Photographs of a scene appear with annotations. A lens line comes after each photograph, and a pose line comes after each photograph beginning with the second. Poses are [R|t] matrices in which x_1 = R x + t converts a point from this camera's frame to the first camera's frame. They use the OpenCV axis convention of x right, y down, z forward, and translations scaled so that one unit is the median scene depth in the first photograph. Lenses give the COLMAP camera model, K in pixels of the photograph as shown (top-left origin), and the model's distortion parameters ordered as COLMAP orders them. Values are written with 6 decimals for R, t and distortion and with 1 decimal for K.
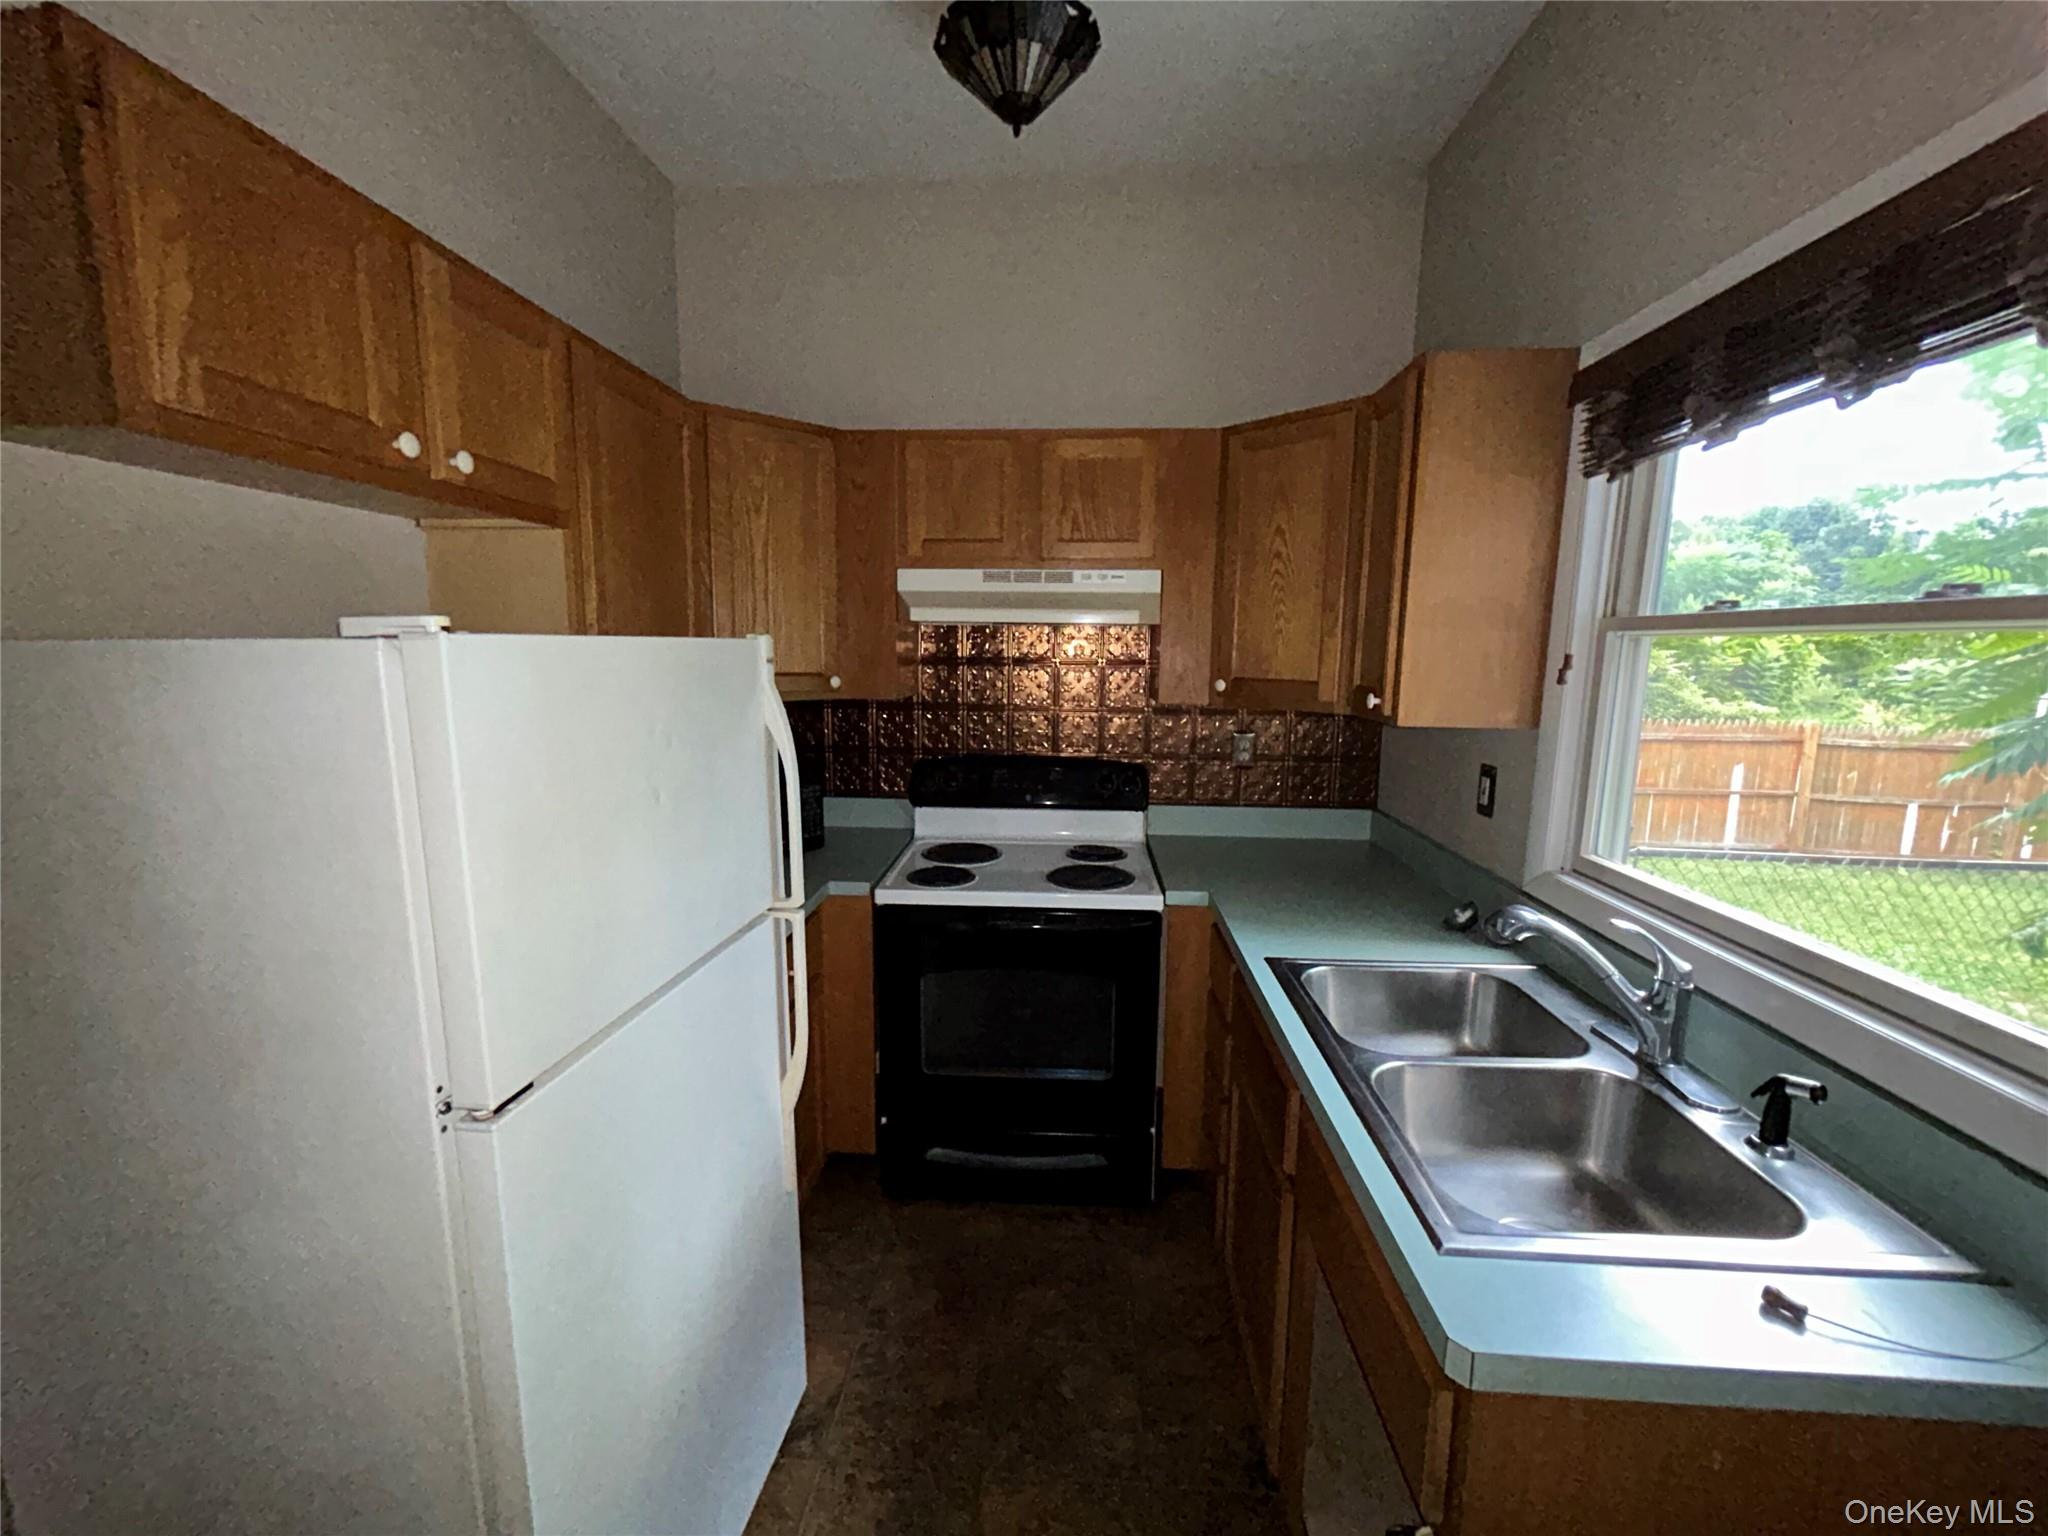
lens RADIAL K [[830.1, 0, 1026.8], [0, 830.1, 766.3], [0, 0, 1]] dist [0.007162, 0.000457]
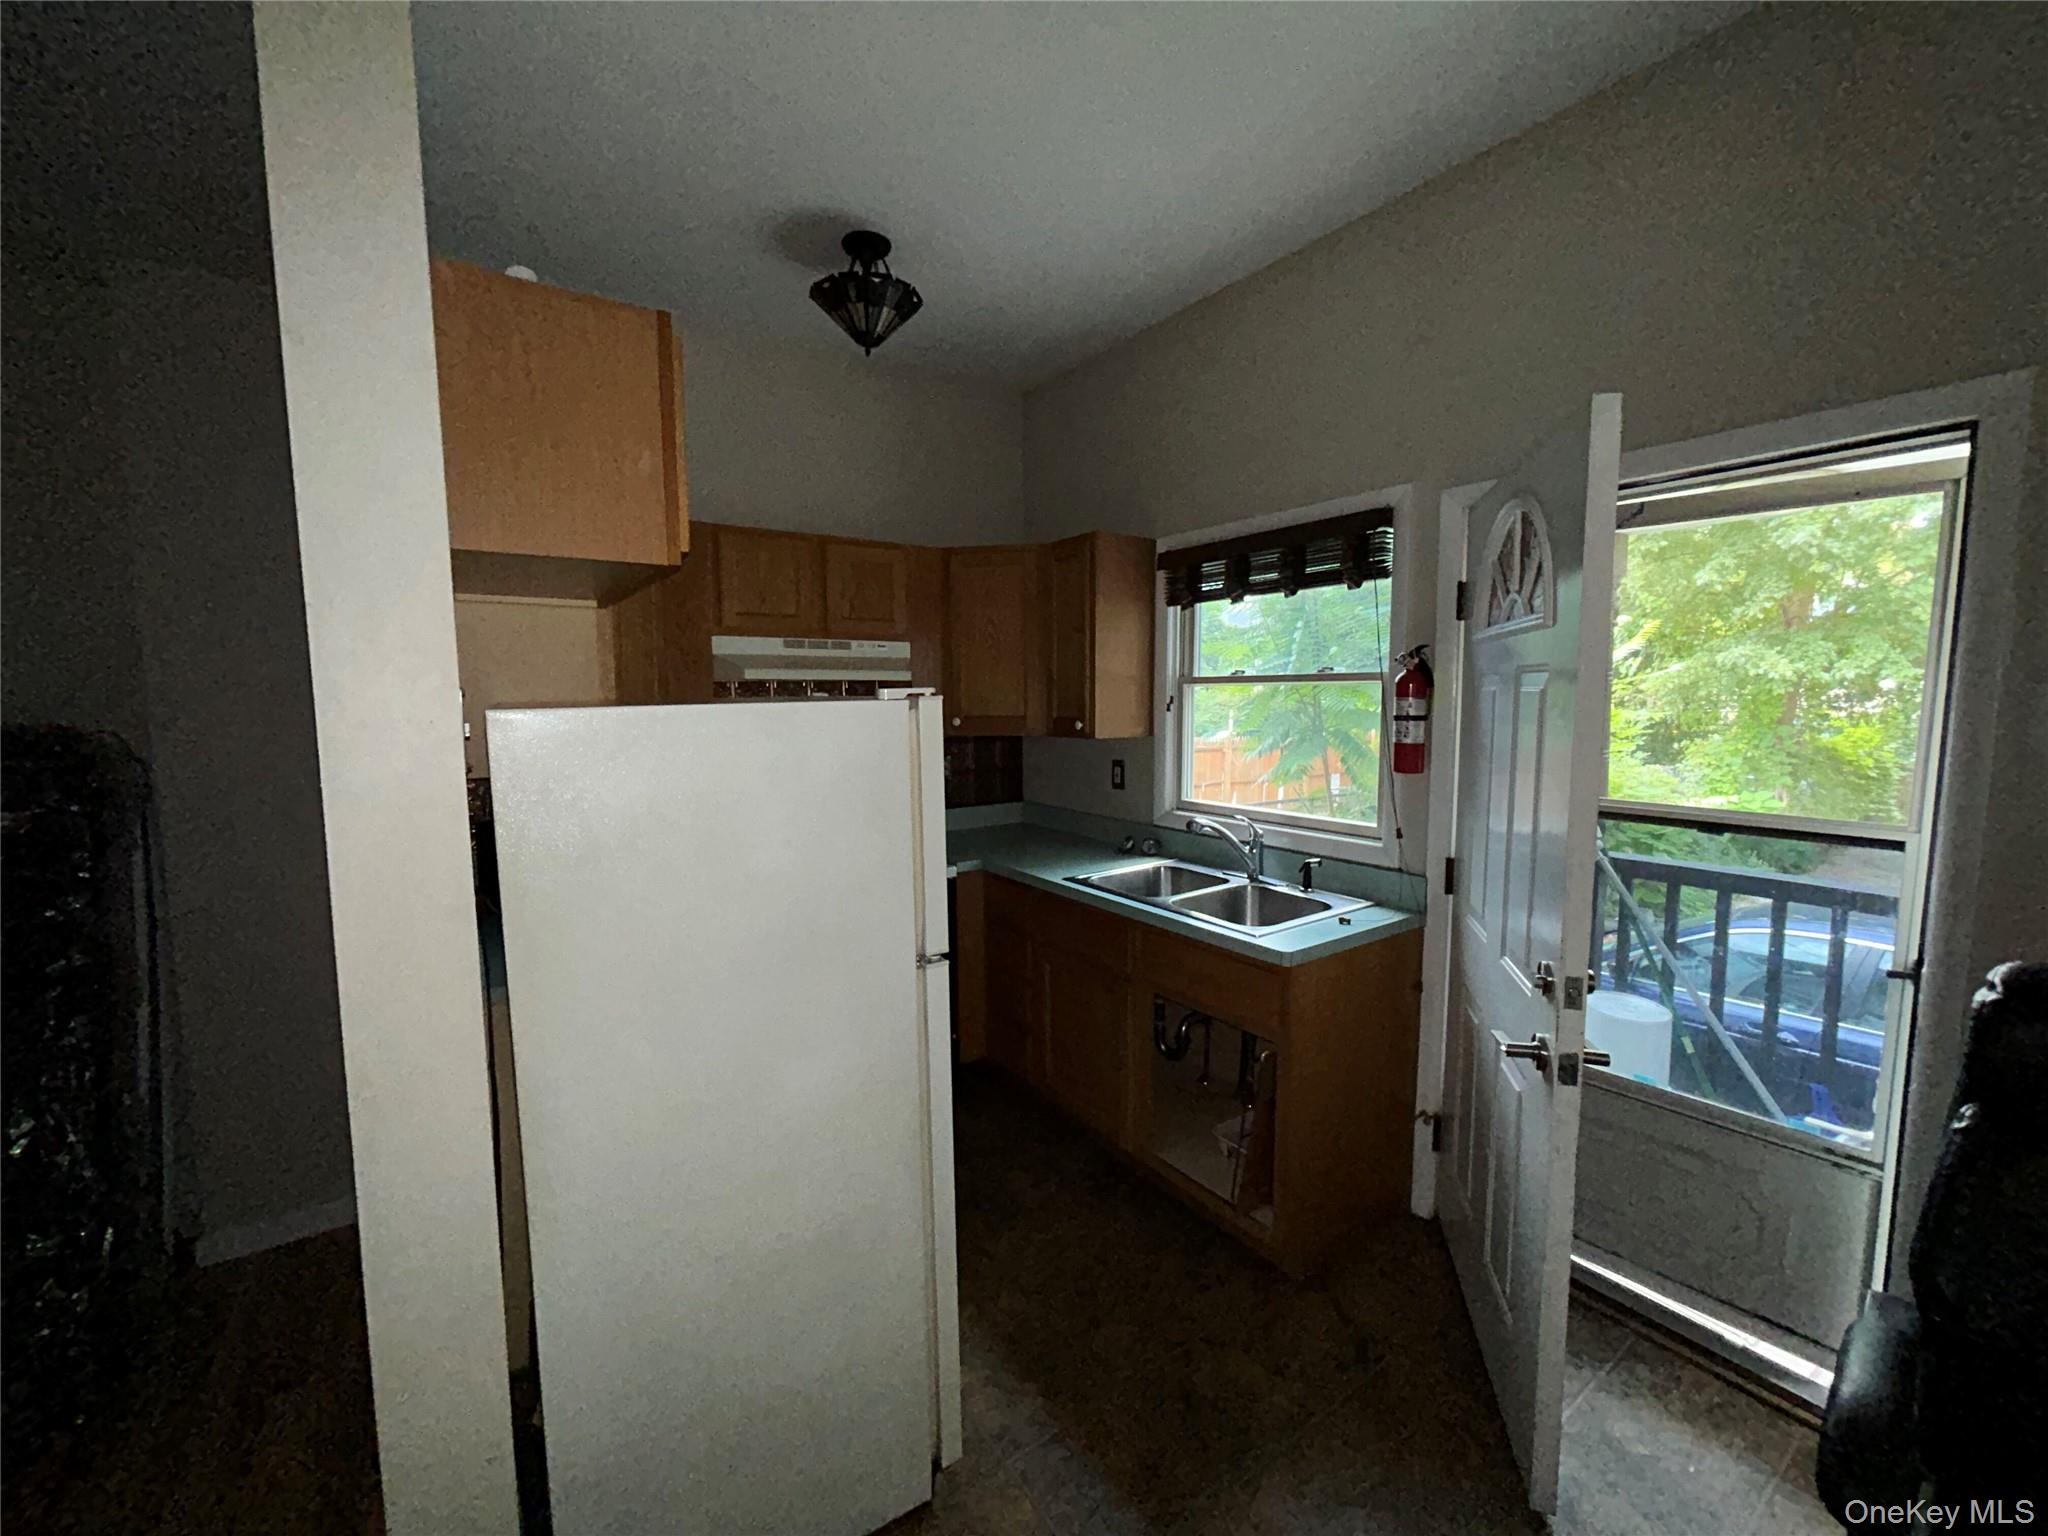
lens RADIAL K [[830.1, 0, 1017.1], [0, 830.1, 768.2], [0, 0, 1]] dist [0.007162, 0.000457]
pose [[0.783744, -0.072046, 0.616891, -0.790439], [0.104320, 0.994409, -0.016400, 0.025683], [-0.612261, 0.077207, 0.786877, -0.278346]]
